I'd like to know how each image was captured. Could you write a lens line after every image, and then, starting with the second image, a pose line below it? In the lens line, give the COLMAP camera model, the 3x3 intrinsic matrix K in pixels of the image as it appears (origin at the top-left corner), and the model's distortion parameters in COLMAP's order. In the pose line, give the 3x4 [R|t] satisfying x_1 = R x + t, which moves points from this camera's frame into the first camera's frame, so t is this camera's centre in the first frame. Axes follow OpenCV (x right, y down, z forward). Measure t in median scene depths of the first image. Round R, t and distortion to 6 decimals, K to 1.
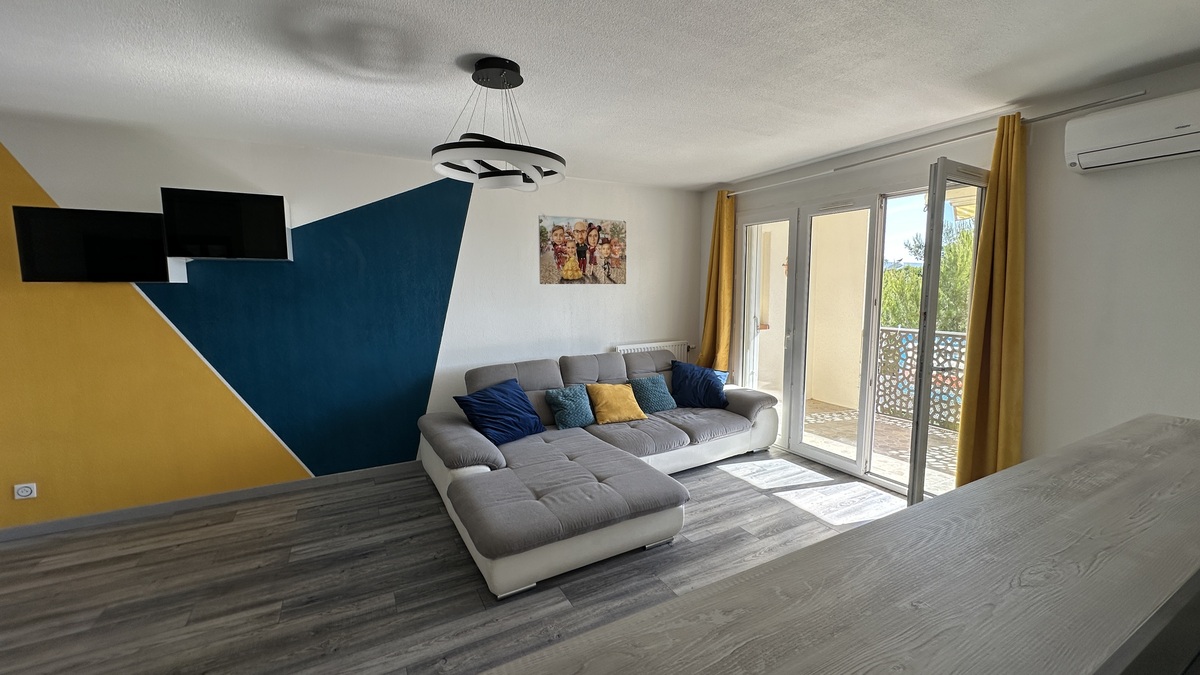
lens RADIAL K [[460.3, 0, 597.2], [0, 460.3, 322.3], [0, 0, 1]] dist [-0.000672, -0.000390]
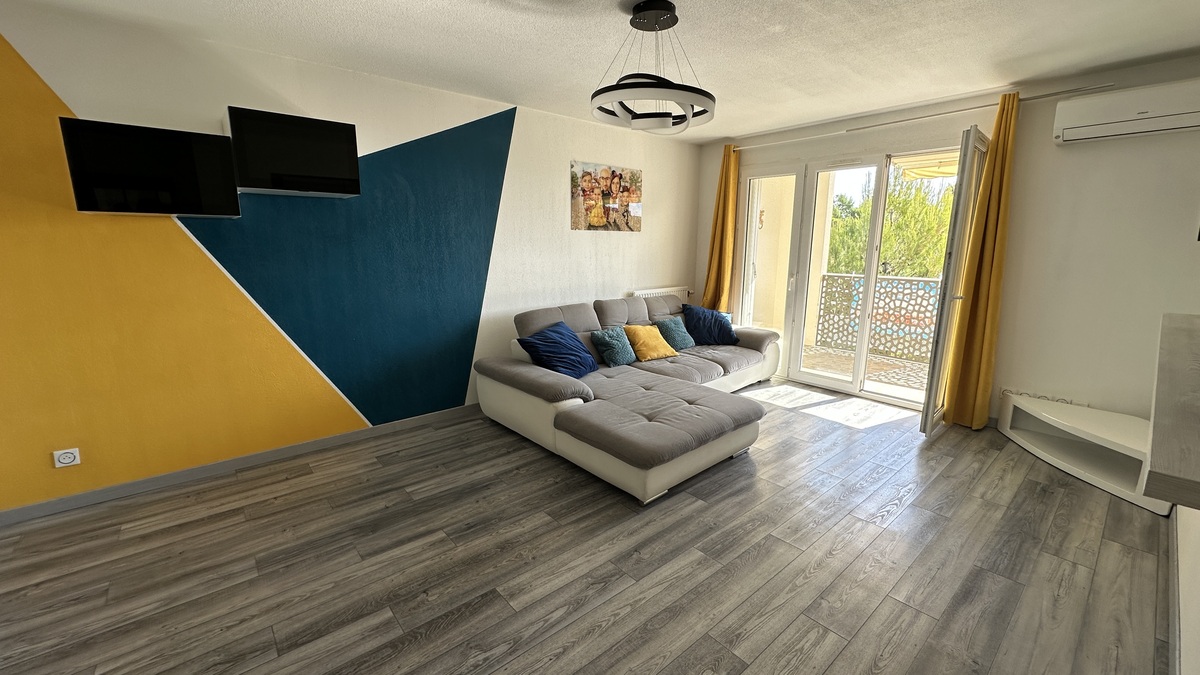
lens RADIAL K [[460.3, 0, 605.4], [0, 460.3, 316.8], [0, 0, 1]] dist [-0.000672, -0.000390]
pose [[0.978497, -0.024293, 0.204828, -0.349641], [0.007116, 0.996425, 0.084181, 0.030785], [-0.206141, -0.080913, 0.975171, -0.028147]]
